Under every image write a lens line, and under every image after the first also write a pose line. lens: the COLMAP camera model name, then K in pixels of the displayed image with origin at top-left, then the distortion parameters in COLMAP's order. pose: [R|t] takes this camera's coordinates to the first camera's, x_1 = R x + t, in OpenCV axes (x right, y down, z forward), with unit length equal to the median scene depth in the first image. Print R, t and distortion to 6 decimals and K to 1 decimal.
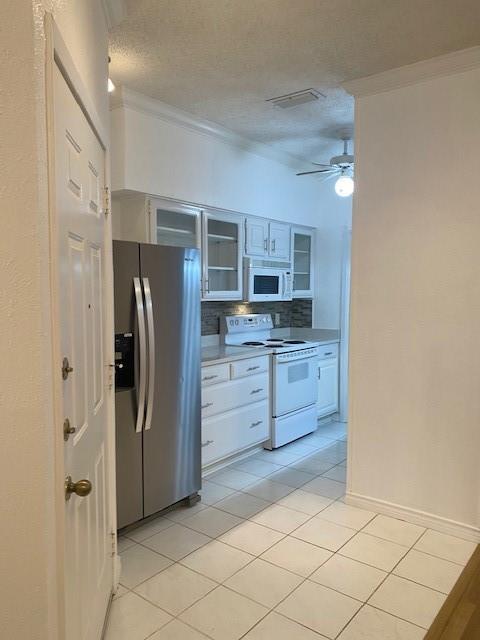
lens RADIAL K [[489.8, 0, 238.9], [0, 489.8, 319.7], [0, 0, 1]] dist [0.024214, -0.026122]
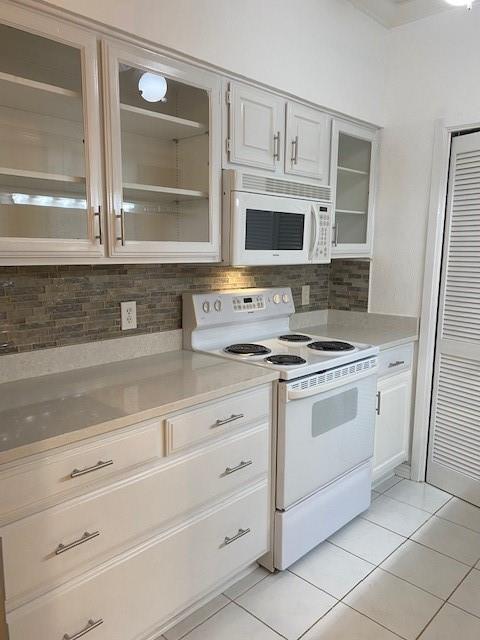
lens RADIAL K [[489.8, 0, 237.4], [0, 489.8, 325.4], [0, 0, 1]] dist [0.024214, -0.026122]
pose [[0.994207, 0.022867, -0.105021, 0.069345], [-0.012681, 0.995237, 0.096654, -0.023479], [0.106731, -0.094763, 0.989762, 0.486653]]
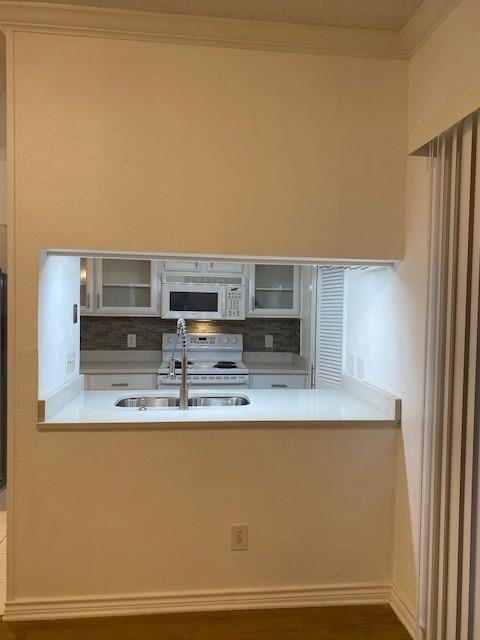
lens RADIAL K [[489.8, 0, 240.2], [0, 489.8, 320.7], [0, 0, 1]] dist [0.024214, -0.026122]
pose [[0.699847, 0.026431, -0.713804, 0.769161], [-0.057535, 0.998154, -0.019450, -0.020914], [0.711972, 0.054681, 0.700076, 0.392143]]
